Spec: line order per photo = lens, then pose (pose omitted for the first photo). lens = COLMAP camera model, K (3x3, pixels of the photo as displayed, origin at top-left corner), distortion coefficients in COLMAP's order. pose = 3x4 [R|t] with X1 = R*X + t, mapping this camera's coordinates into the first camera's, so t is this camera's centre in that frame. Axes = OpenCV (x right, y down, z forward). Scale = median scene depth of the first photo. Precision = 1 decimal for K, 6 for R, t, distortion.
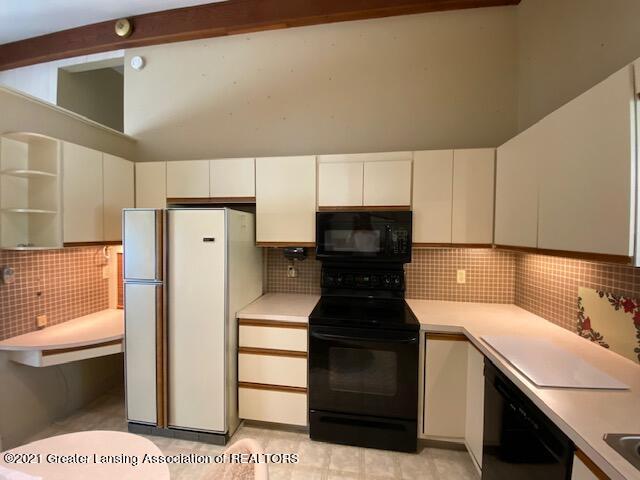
lens RADIAL K [[261.9, 0, 320.0], [0, 261.9, 240.0], [0, 0, 1]] dist [0.018126, -0.020745]
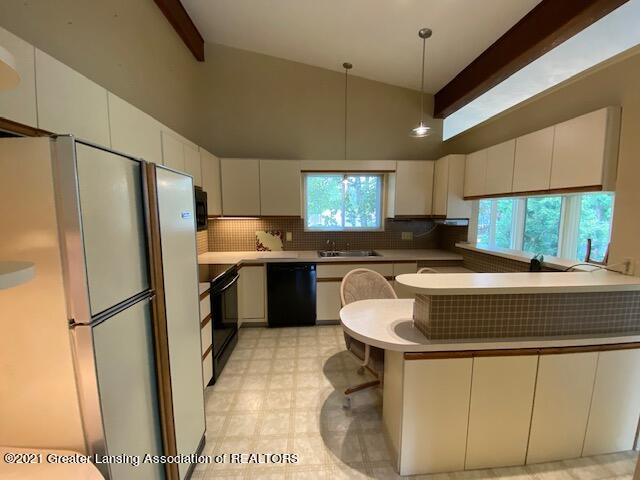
lens RADIAL K [[261.9, 0, 320.0], [0, 261.9, 240.0], [0, 0, 1]] dist [0.018126, -0.020745]
pose [[-0.197080, -0.114835, 0.973639, -1.533222], [0.025216, 0.992194, 0.122127, -0.022342], [-0.980063, 0.048620, -0.192646, 0.926730]]
